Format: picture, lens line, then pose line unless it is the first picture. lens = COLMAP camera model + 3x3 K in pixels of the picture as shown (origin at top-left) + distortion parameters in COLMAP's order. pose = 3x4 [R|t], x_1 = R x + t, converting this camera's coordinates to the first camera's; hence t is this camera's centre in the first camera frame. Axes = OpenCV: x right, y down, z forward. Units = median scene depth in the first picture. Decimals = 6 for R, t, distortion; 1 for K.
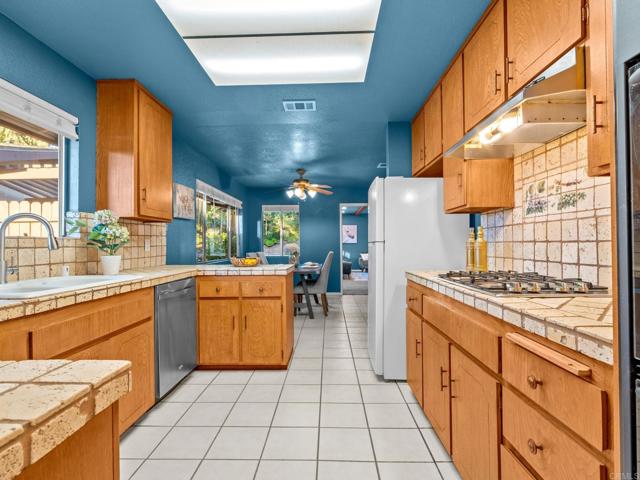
lens RADIAL K [[325.1, 0, 321.2], [0, 325.1, 243.2], [0, 0, 1]] dist [-0.001025, 0.001602]
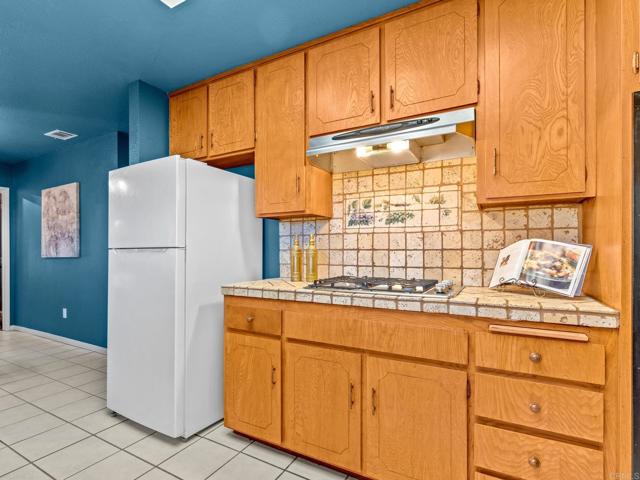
lens RADIAL K [[325.1, 0, 326.8], [0, 325.1, 253.3], [0, 0, 1]] dist [-0.001025, 0.001602]
pose [[0.456531, 0.002115, 0.889705, -0.457088], [-0.007331, 0.999972, 0.001384, 0.007830], [-0.889677, -0.007154, 0.456534, 0.599323]]
